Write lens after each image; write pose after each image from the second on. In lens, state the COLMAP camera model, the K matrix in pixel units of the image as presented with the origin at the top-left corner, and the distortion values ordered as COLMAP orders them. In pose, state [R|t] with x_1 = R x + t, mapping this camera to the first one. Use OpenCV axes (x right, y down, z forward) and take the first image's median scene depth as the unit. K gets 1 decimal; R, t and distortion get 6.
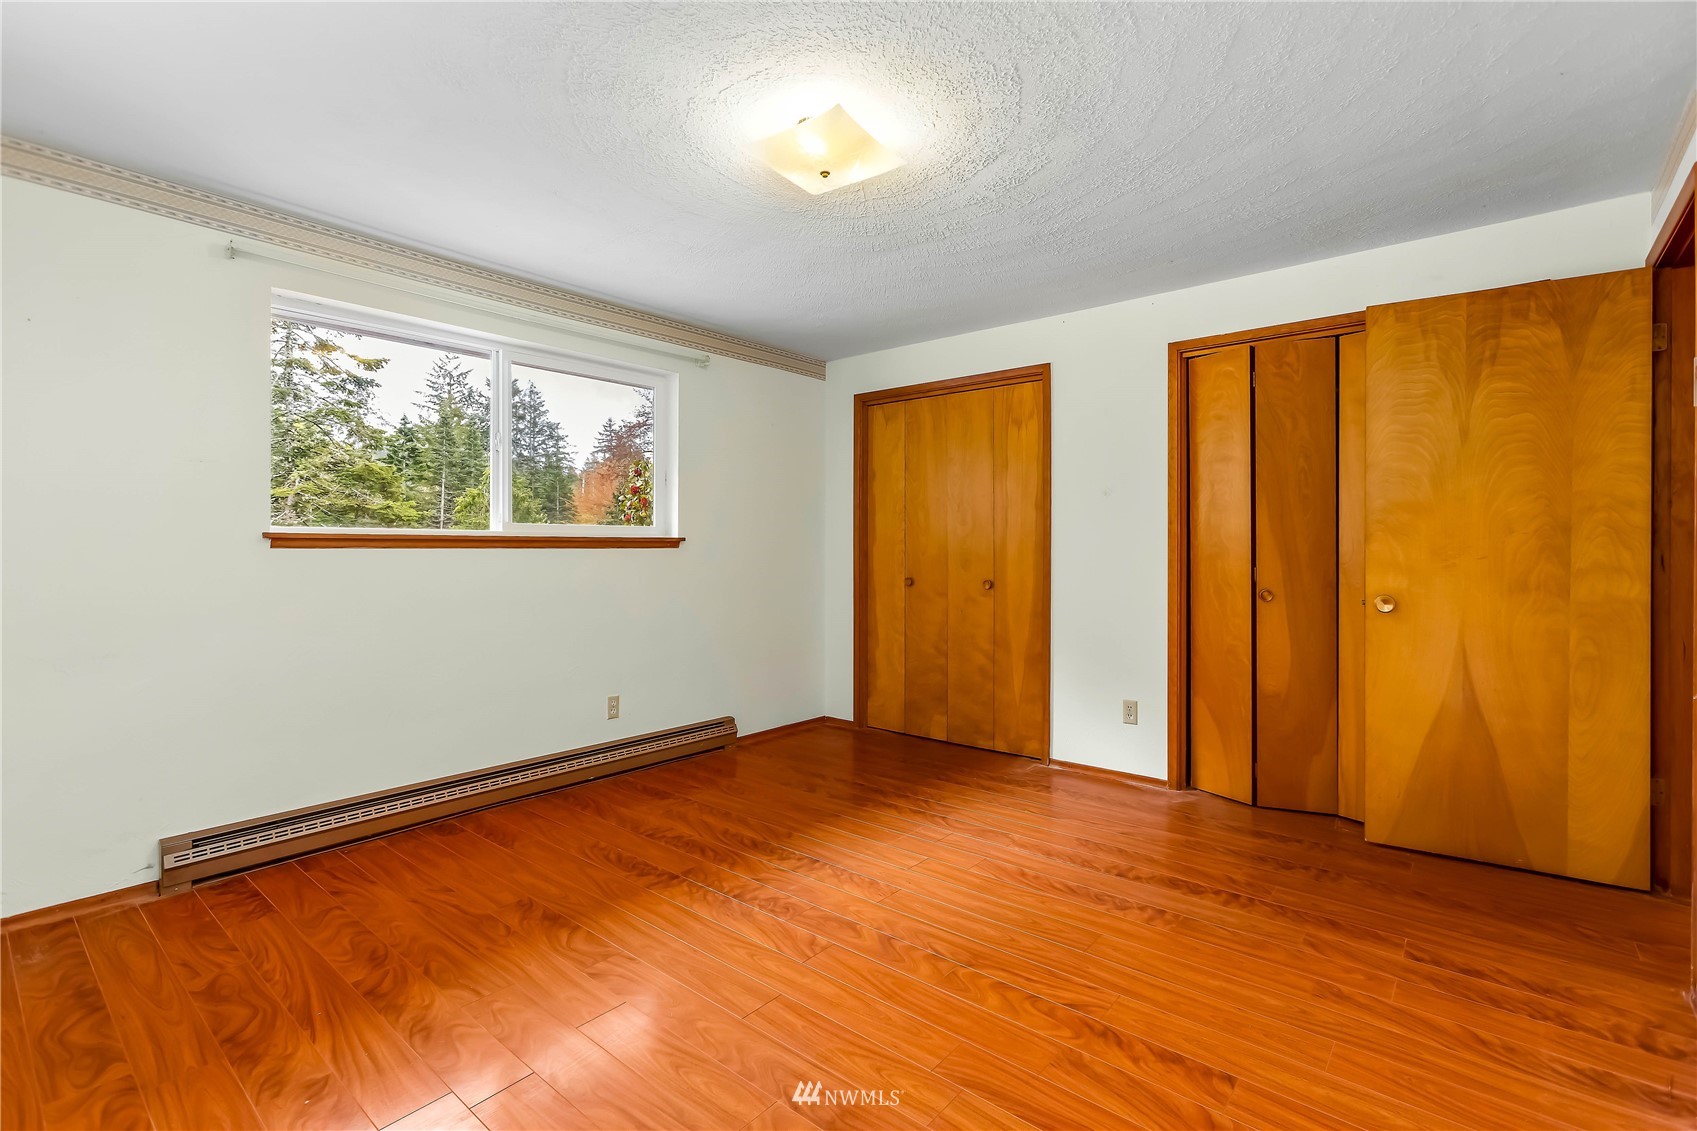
lens RADIAL K [[768.6, 0, 851.8], [0, 768.6, 546.3], [0, 0, 1]] dist [-0.018320, 0.016294]
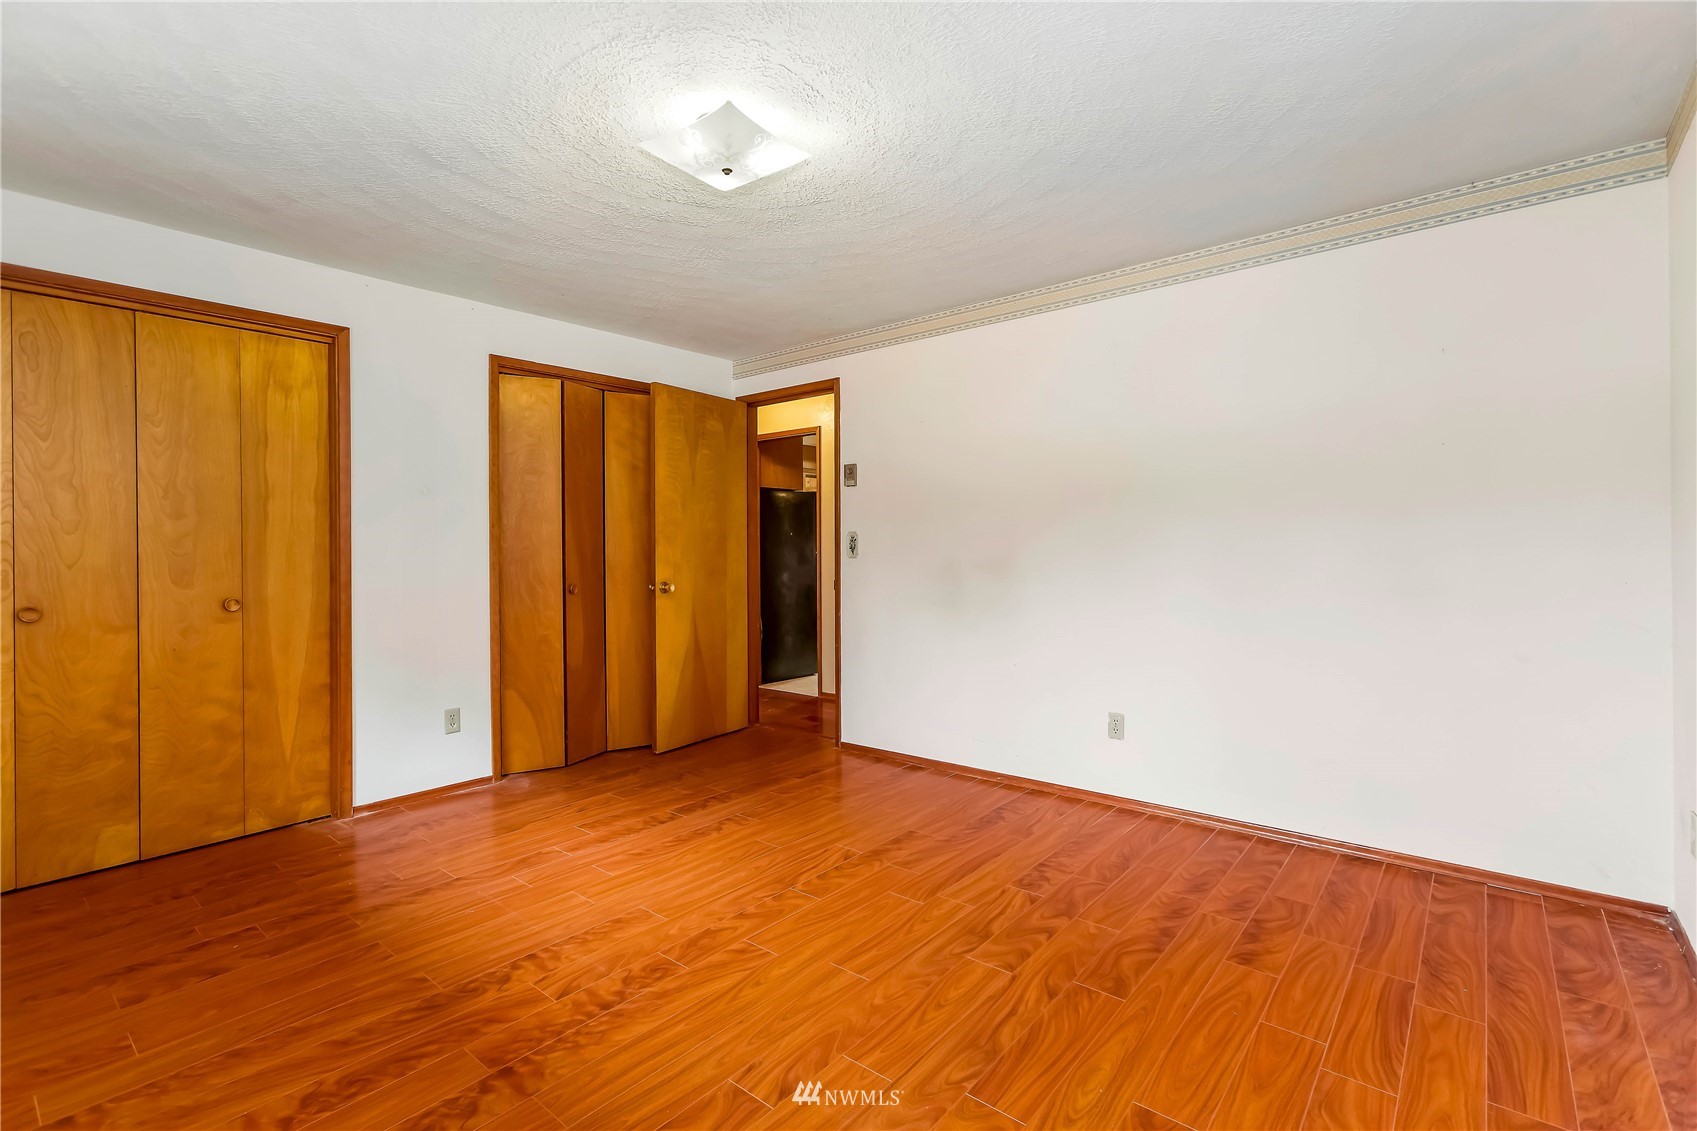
lens RADIAL K [[767.5, 0, 848.5], [0, 767.5, 565.5], [0, 0, 1]] dist [-0.019920, 0.016079]
pose [[0.003243, -0.022635, 0.999739, -0.800700], [0.003995, 0.999736, 0.022622, 0.001015], [-0.999987, 0.003921, 0.003333, 0.671613]]
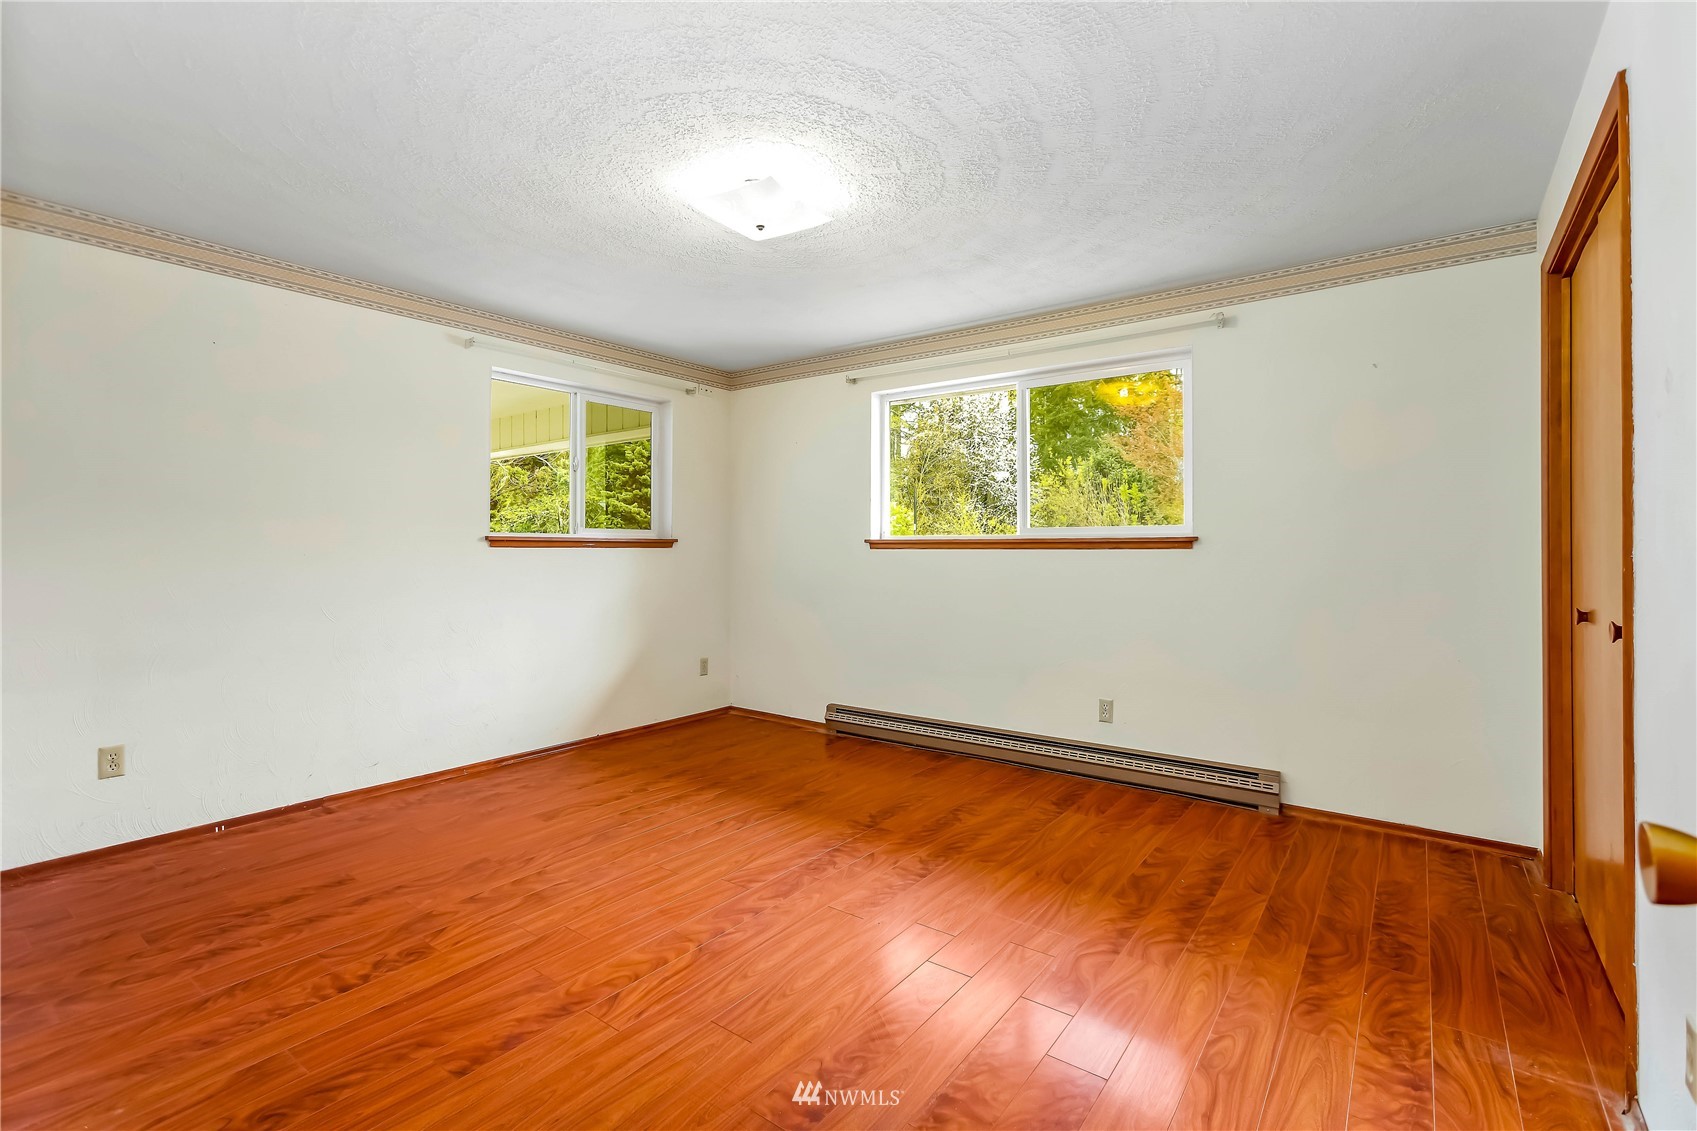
lens RADIAL K [[768.6, 0, 851.8], [0, 768.6, 546.3], [0, 0, 1]] dist [-0.018320, 0.016294]
pose [[0.053689, -0.006722, -0.998535, 0.897409], [0.002528, 0.999975, -0.006596, 0.006297], [0.998555, -0.002170, 0.053705, 0.856116]]
